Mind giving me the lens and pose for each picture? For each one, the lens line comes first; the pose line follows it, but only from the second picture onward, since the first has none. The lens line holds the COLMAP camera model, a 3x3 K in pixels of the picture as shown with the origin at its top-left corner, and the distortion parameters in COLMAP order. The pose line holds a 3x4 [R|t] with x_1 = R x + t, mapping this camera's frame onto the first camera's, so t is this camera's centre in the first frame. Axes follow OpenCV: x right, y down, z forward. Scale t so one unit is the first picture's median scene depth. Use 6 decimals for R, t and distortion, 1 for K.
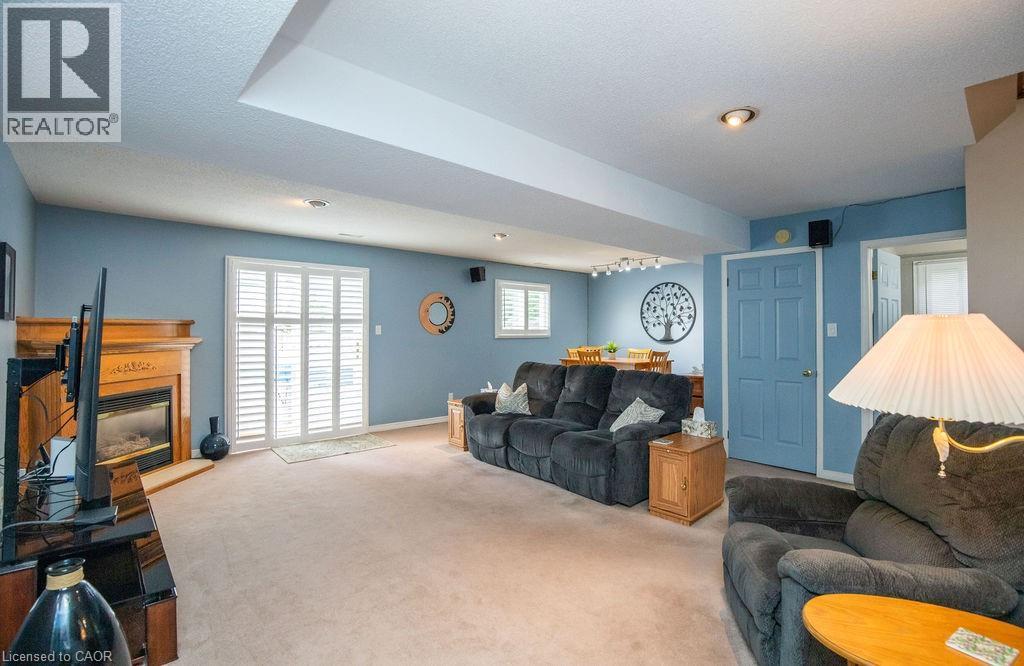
lens RADIAL K [[471.0, 0, 513.2], [0, 471.0, 330.6], [0, 0, 1]] dist [0.000496, 0.000028]
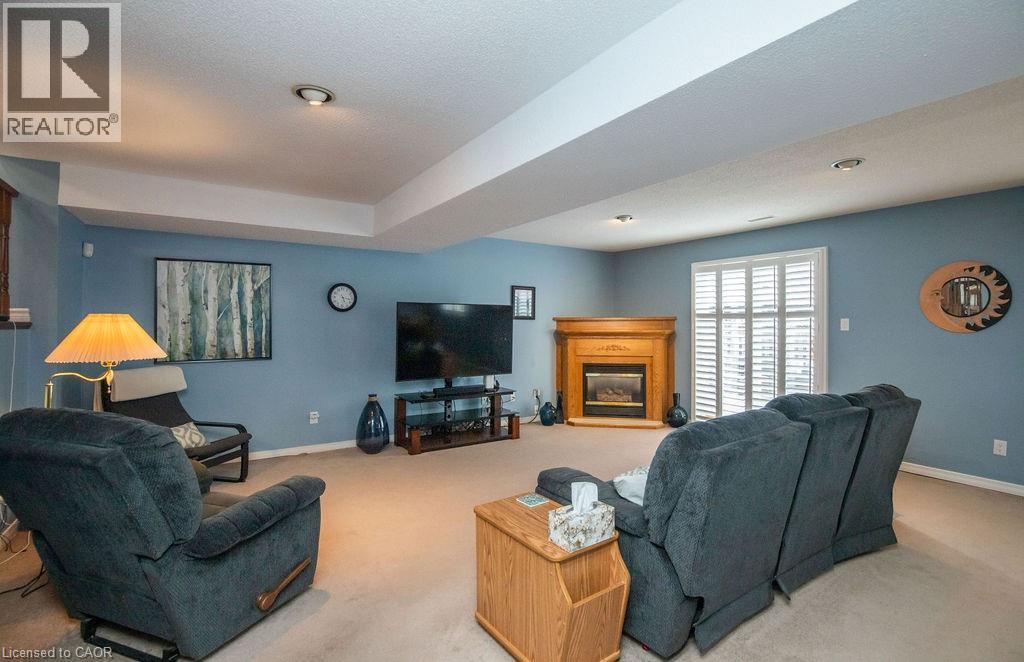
lens RADIAL K [[471.0, 0, 511.0], [0, 471.0, 324.1], [0, 0, 1]] dist [0.000496, 0.000028]
pose [[-0.126644, 0.004978, -0.991936, 0.747495], [0.002691, 0.999985, 0.004675, -0.009999], [0.991945, -0.002077, -0.126656, 0.789471]]
